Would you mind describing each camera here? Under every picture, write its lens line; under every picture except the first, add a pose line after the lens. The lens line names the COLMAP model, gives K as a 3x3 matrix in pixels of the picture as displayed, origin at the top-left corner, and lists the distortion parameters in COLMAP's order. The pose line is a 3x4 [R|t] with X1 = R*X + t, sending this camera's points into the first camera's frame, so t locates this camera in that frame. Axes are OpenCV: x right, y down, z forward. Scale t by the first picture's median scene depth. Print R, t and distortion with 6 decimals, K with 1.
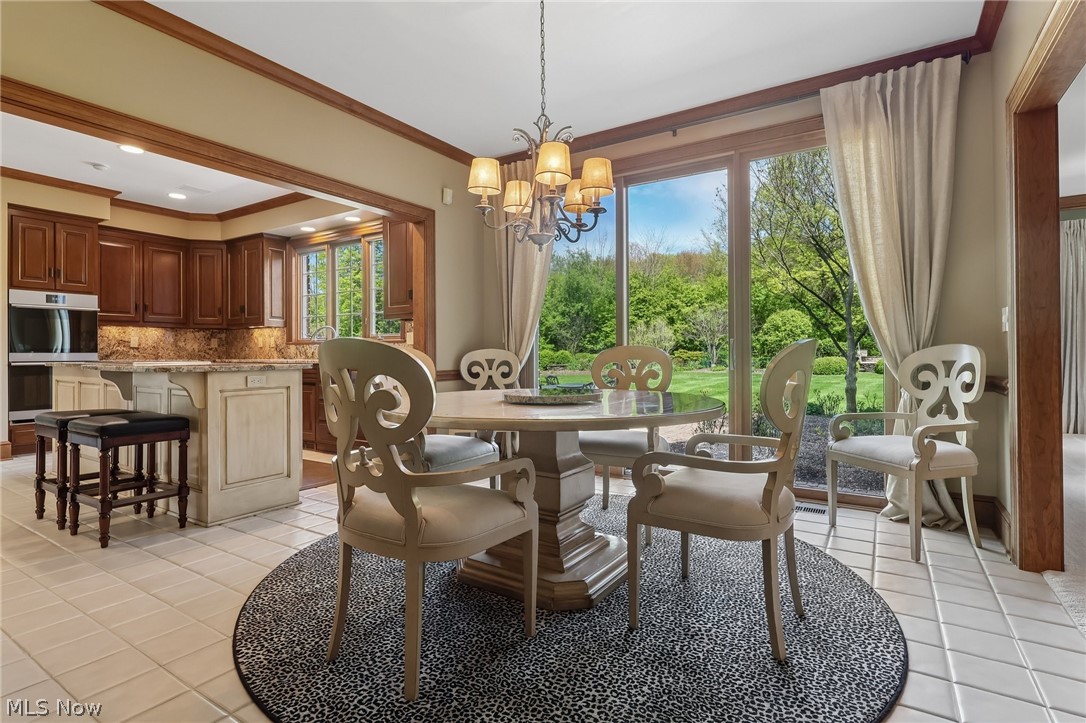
lens RADIAL K [[549.0, 0, 543.6], [0, 549.0, 358.8], [0, 0, 1]] dist [0.003001, -0.000131]
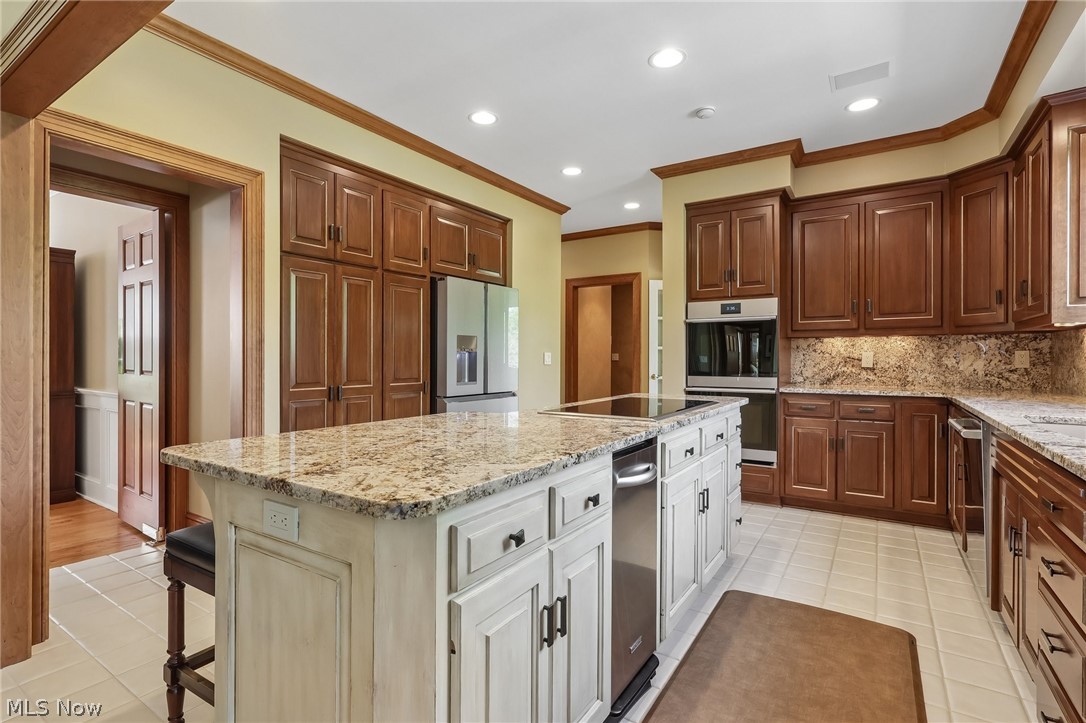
lens RADIAL K [[516.3, 0, 540.2], [0, 516.3, 353.3], [0, 0, 1]] dist [-0.000480, 0.000004]
pose [[-0.011153, -0.003453, -0.999932, -0.128422], [-0.002011, 0.999992, -0.003431, -0.036661], [0.999936, 0.001973, -0.011160, 0.642978]]
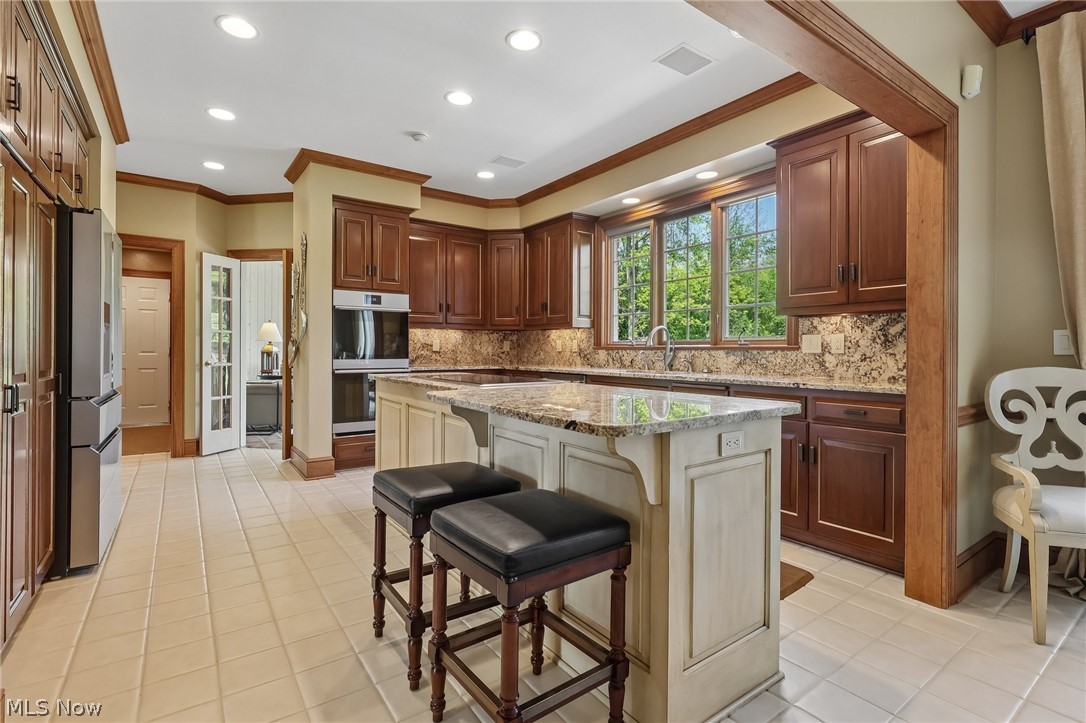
lens RADIAL K [[516.3, 0, 533.6], [0, 516.3, 361.6], [0, 0, 1]] dist [-0.000480, 0.000004]
pose [[0.925624, 0.015407, -0.378130, -0.277692], [-0.009831, 0.999813, 0.016672, -0.020491], [0.378316, -0.011715, 0.925602, 0.272838]]
